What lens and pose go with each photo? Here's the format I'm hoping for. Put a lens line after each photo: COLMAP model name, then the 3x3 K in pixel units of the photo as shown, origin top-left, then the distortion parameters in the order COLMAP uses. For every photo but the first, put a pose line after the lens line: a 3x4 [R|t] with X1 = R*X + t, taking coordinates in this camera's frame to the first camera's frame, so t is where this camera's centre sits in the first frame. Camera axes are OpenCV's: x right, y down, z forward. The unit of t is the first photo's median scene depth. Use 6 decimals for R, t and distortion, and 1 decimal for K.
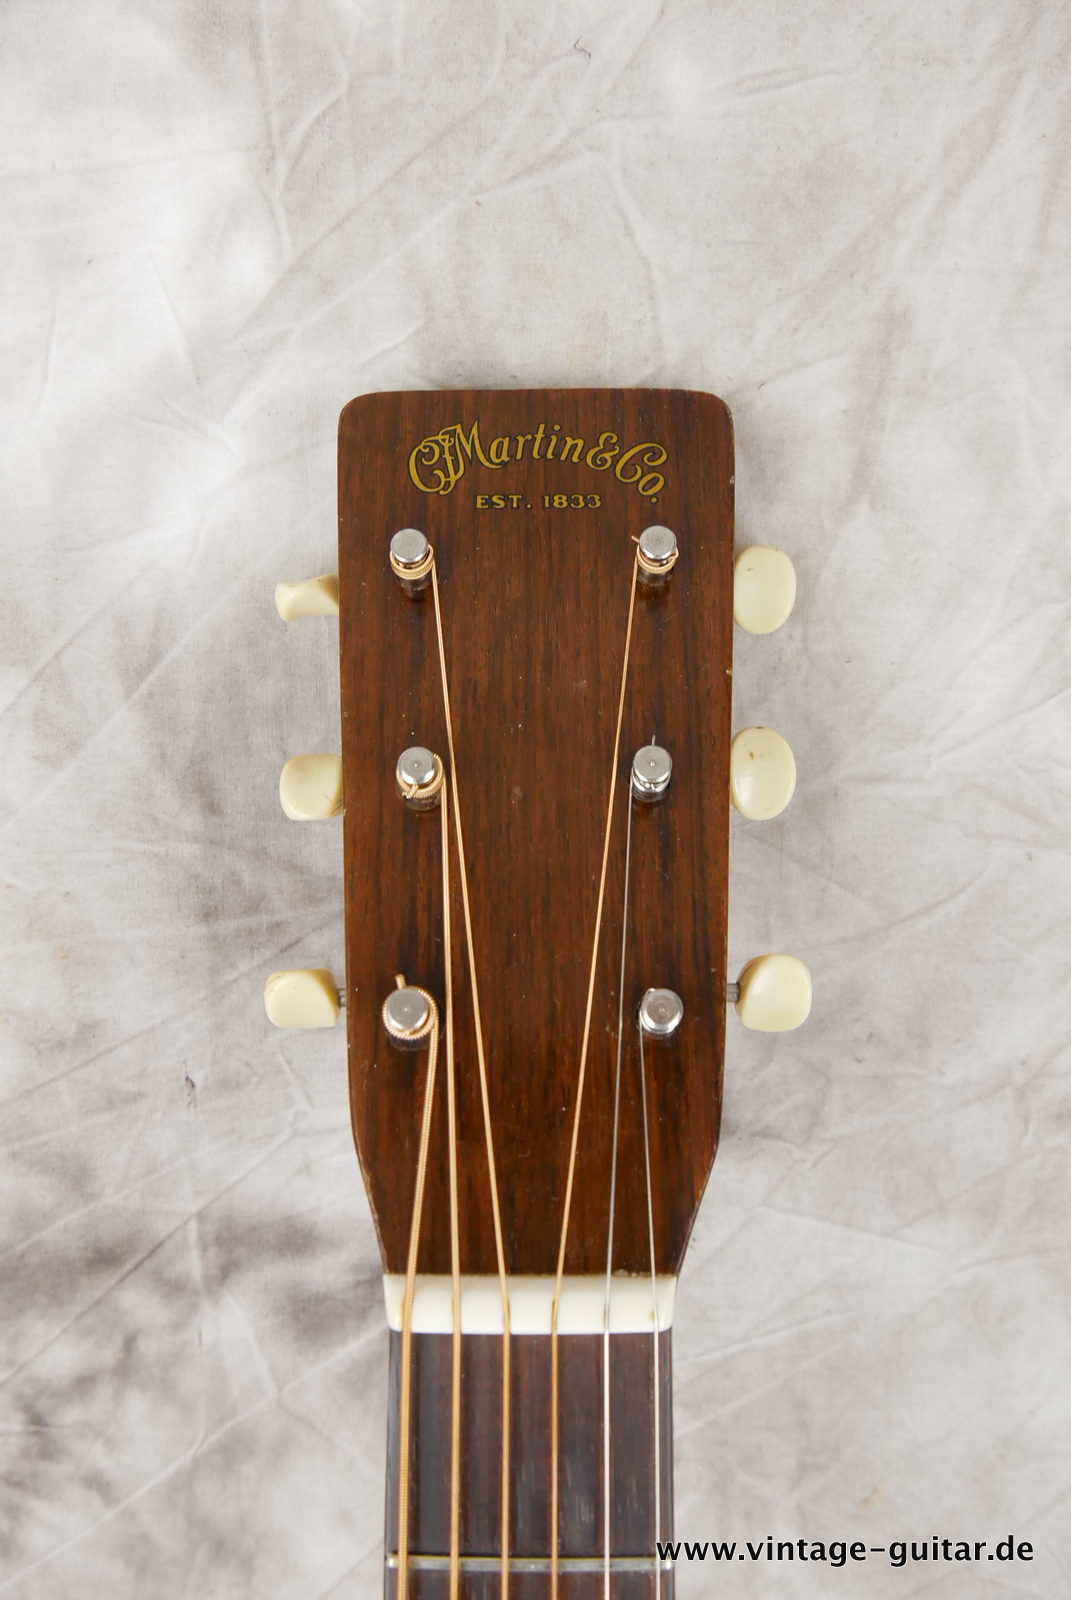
lens RADIAL K [[1531.0, 0, 535.5], [0, 1531.0, 800.0], [0, 0, 1]] dist [-0.070709, 0.009677]
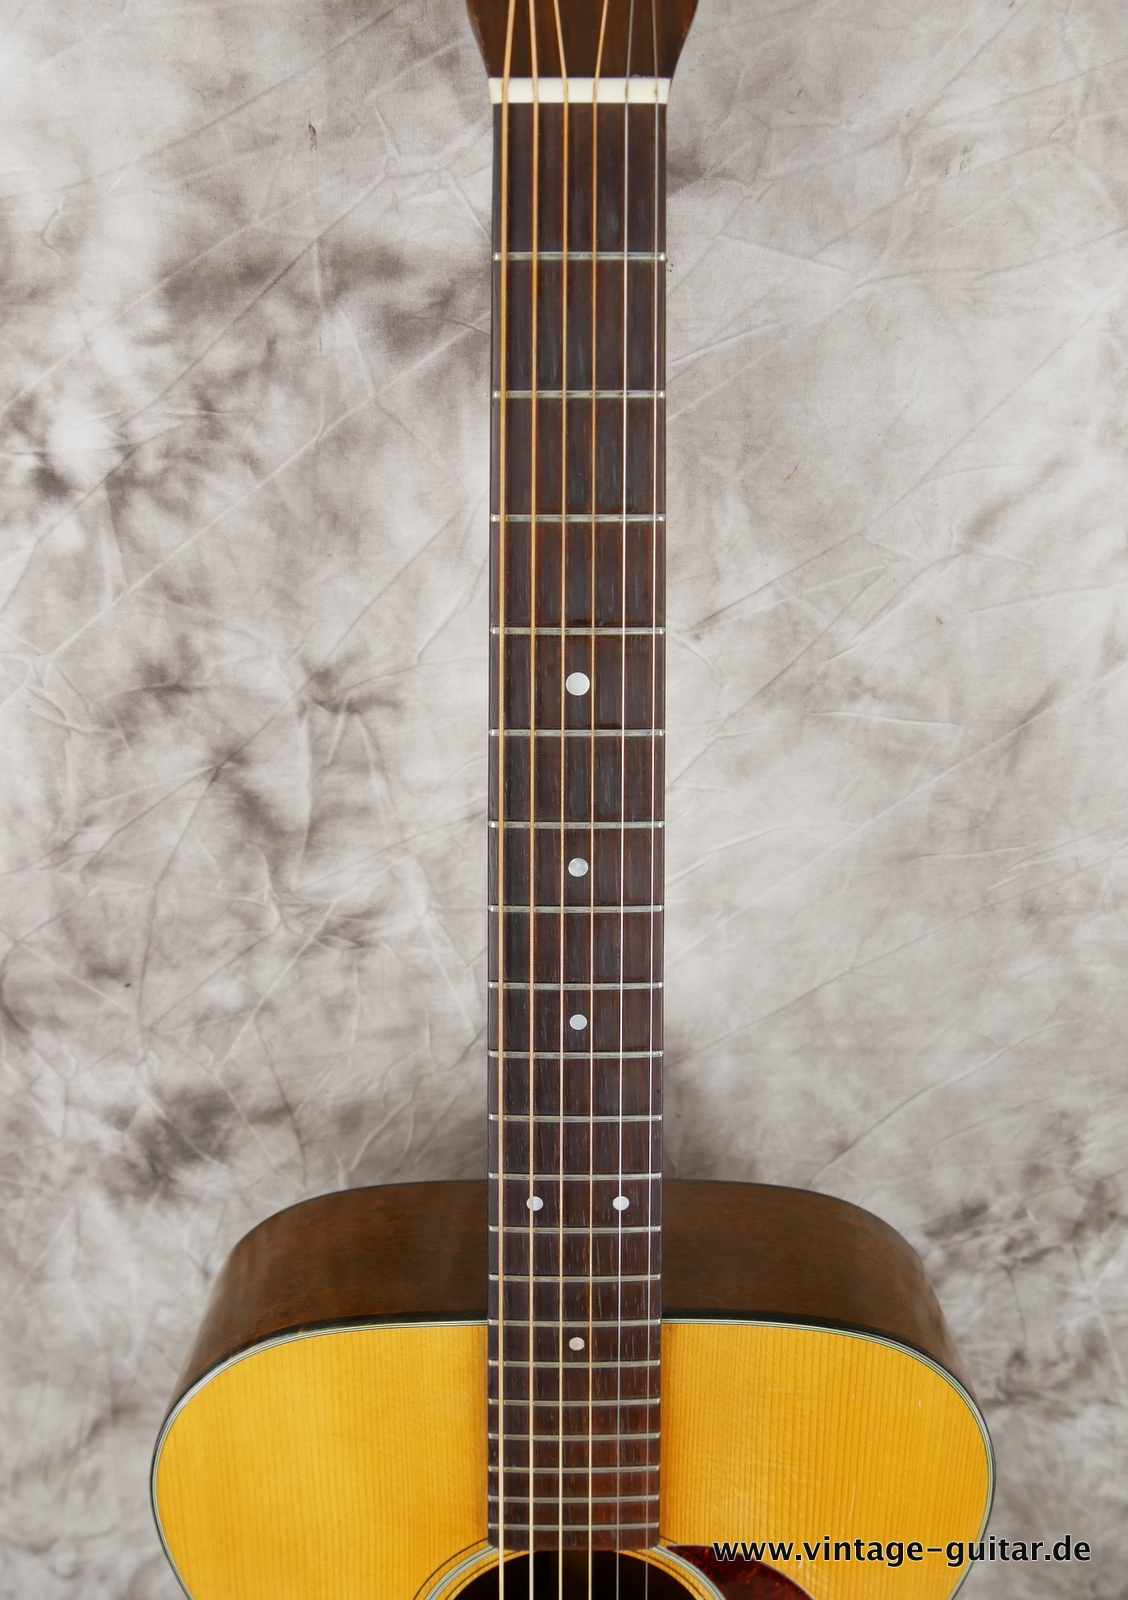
lens RADIAL K [[1461.4, 0, 564.0], [0, 1461.4, 800.0], [0, 0, 1]] dist [-0.098911, 0.061067]
pose [[0.999115, -0.017148, 0.038419, -0.056681], [0.004574, 0.952028, 0.305976, 0.360290], [-0.041823, -0.305530, 0.951264, -0.426206]]
